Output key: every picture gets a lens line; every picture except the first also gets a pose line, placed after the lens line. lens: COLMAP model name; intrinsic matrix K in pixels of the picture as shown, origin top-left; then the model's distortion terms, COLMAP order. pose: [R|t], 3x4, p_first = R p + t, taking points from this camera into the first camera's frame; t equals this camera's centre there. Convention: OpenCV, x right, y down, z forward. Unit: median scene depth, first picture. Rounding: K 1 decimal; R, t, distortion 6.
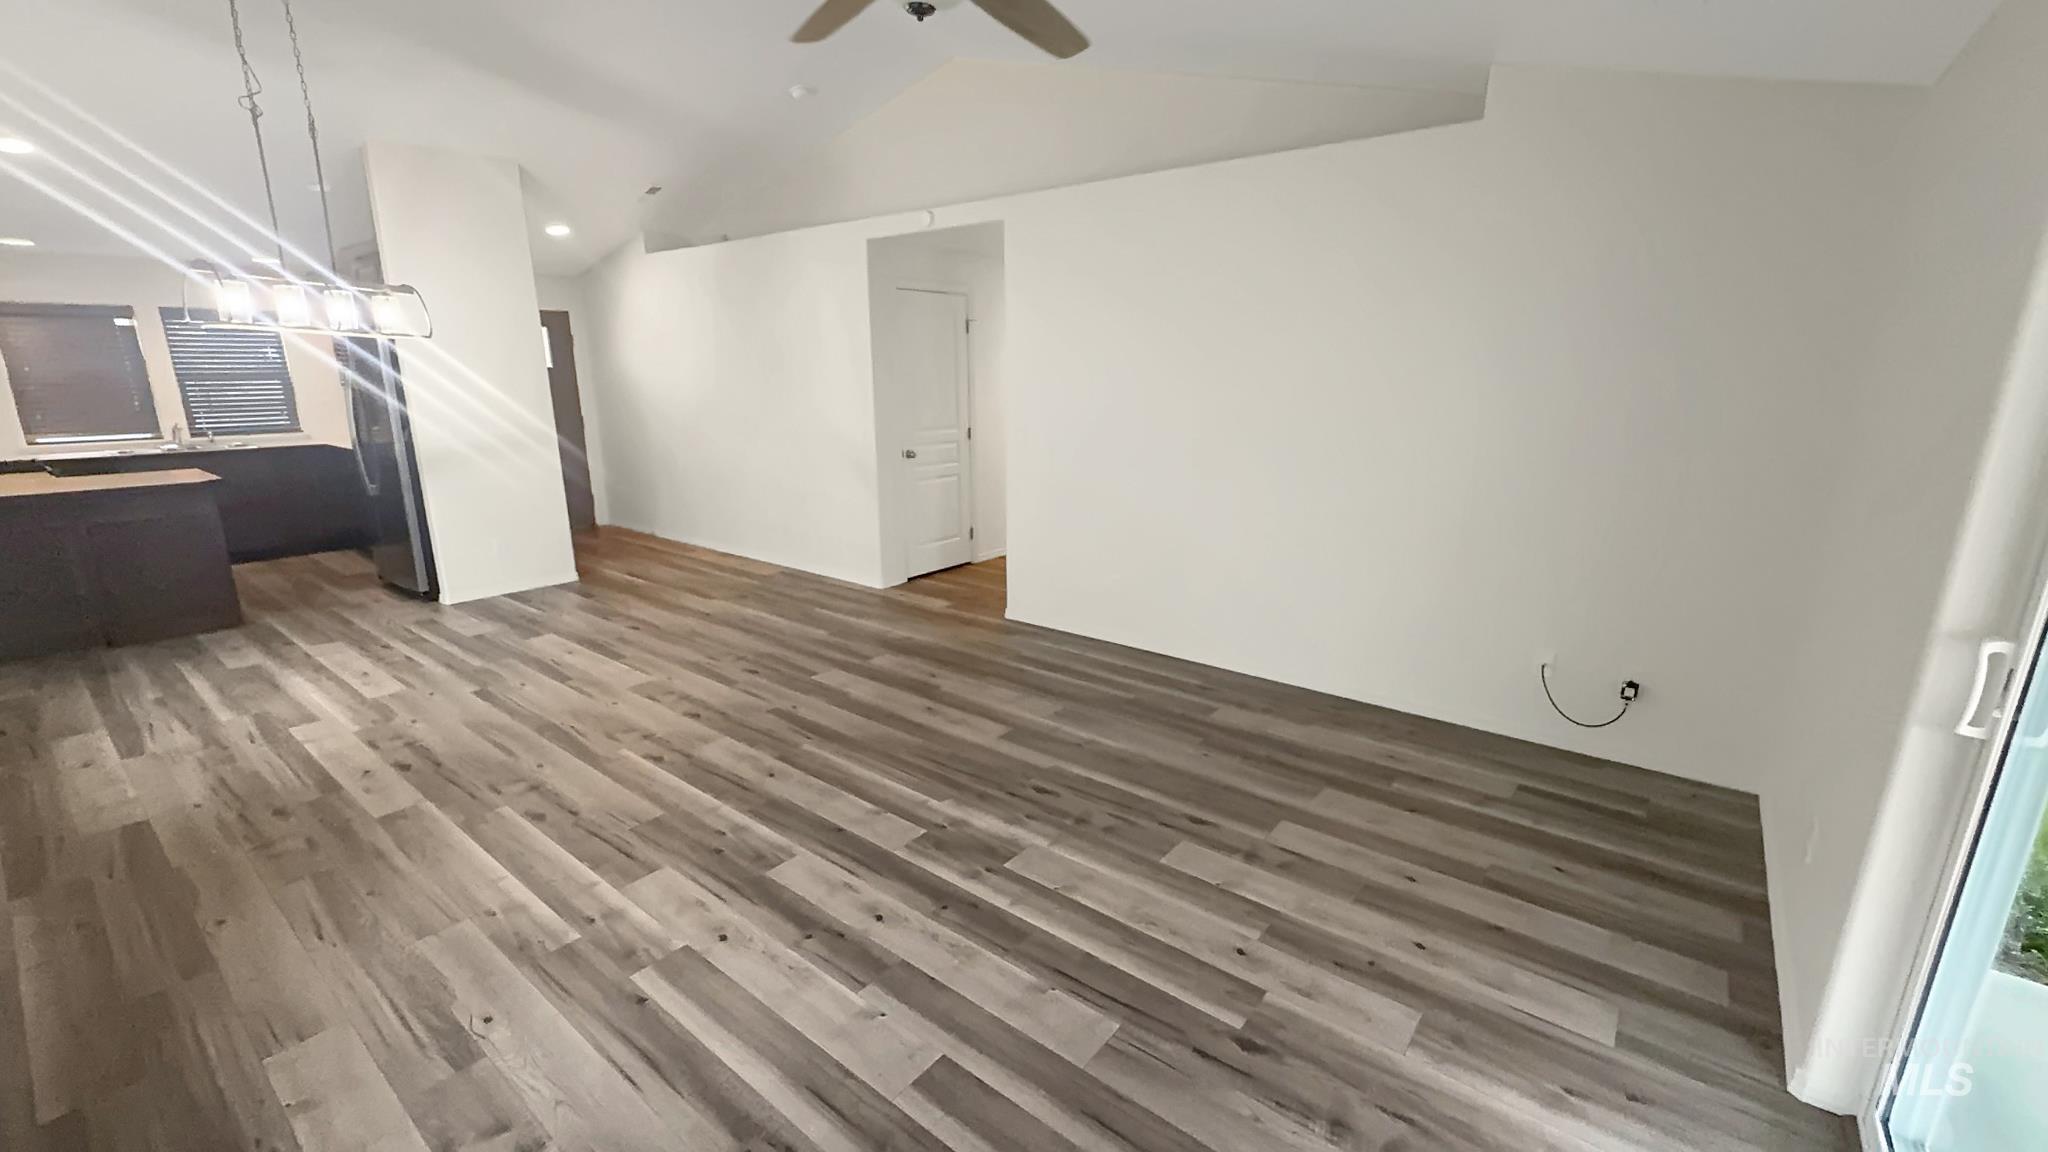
lens RADIAL K [[826.9, 0, 1026.1], [0, 826.9, 585.6], [0, 0, 1]] dist [-0.000909, -0.000017]
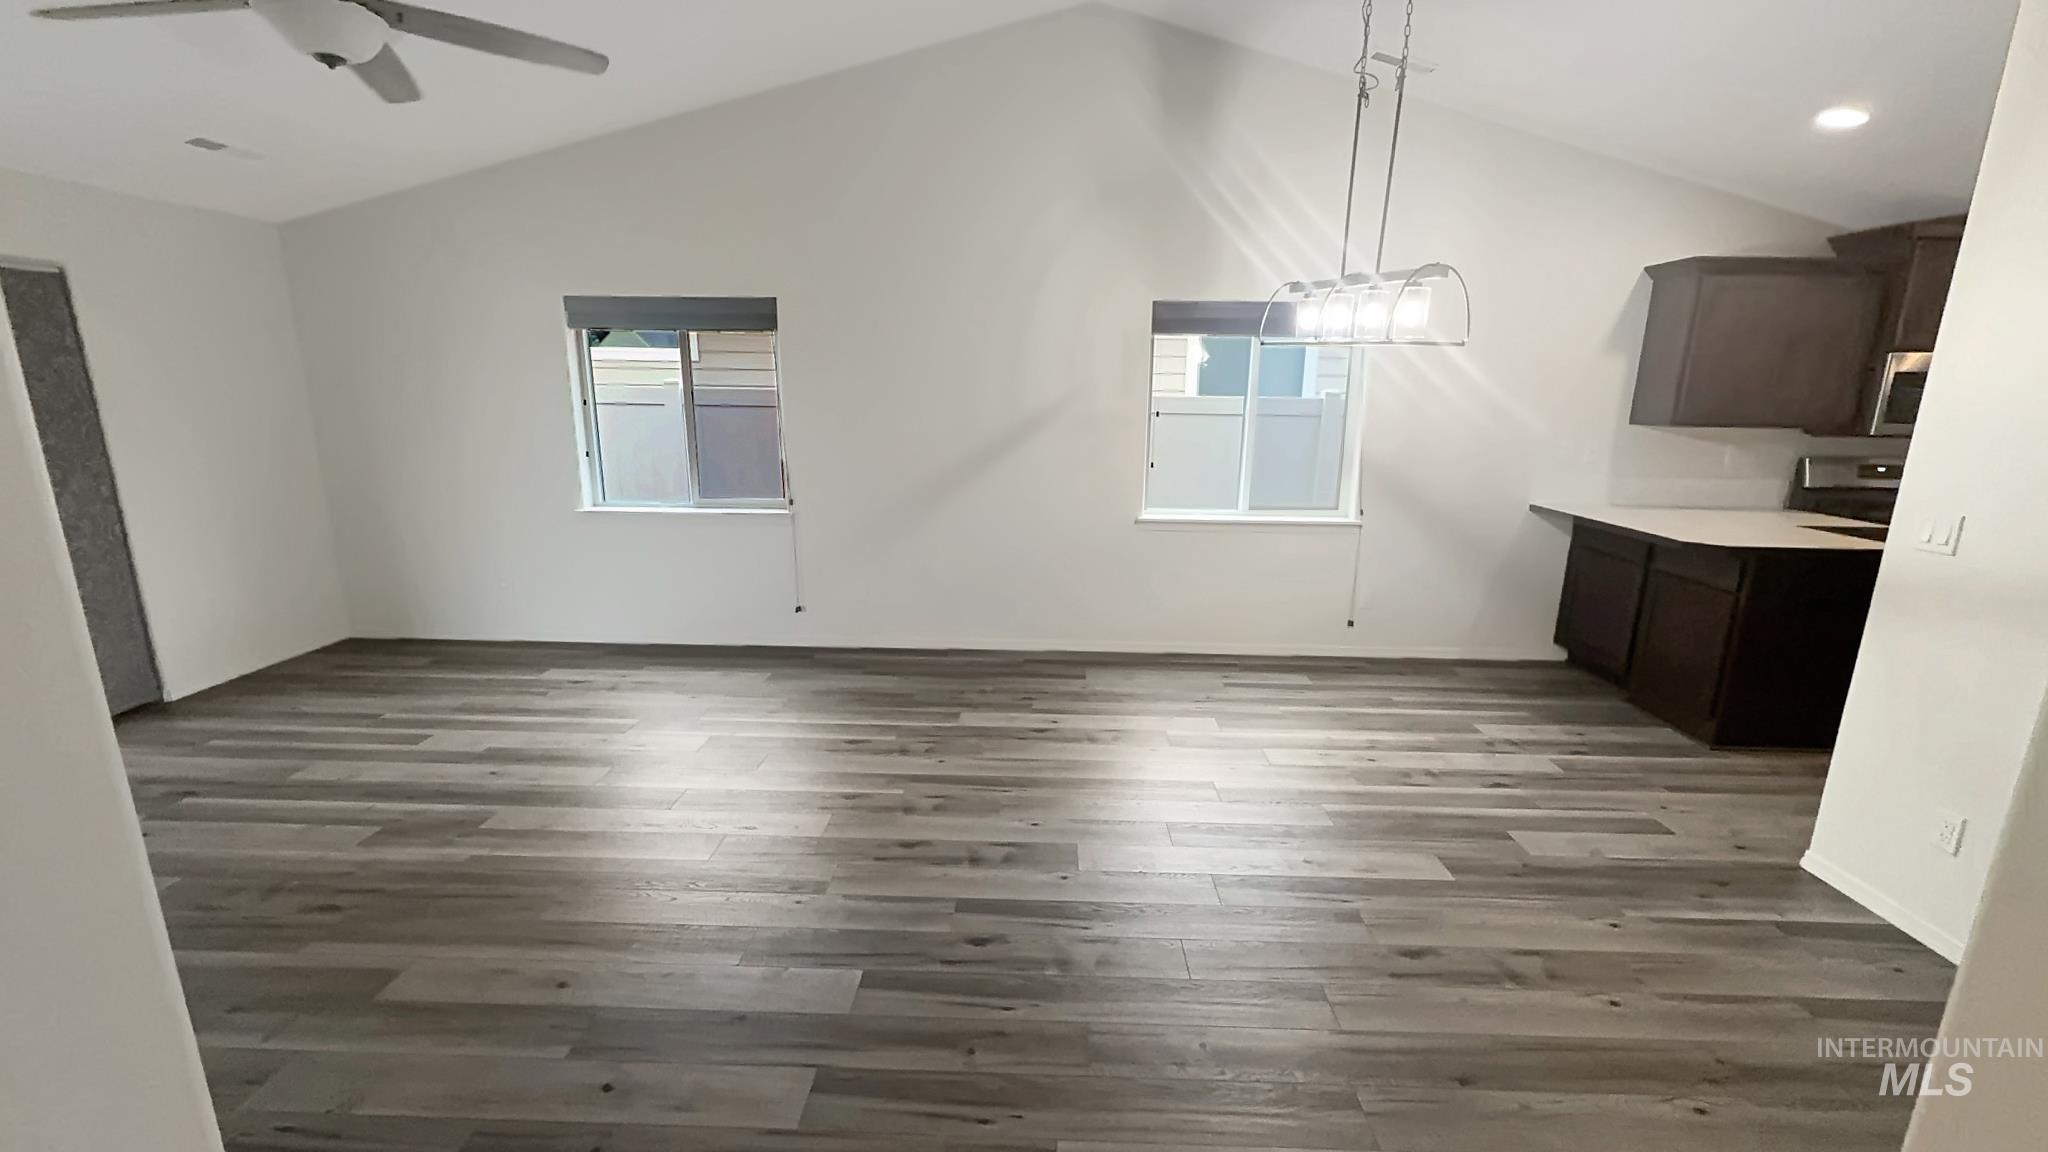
lens RADIAL K [[826.9, 0, 1032.8], [0, 826.9, 580.1], [0, 0, 1]] dist [-0.000909, -0.000017]
pose [[-0.801218, 0.125551, -0.585053, -0.086145], [-0.164456, 0.893883, 0.417045, -0.403565], [0.575329, 0.430360, -0.695548, 1.539427]]
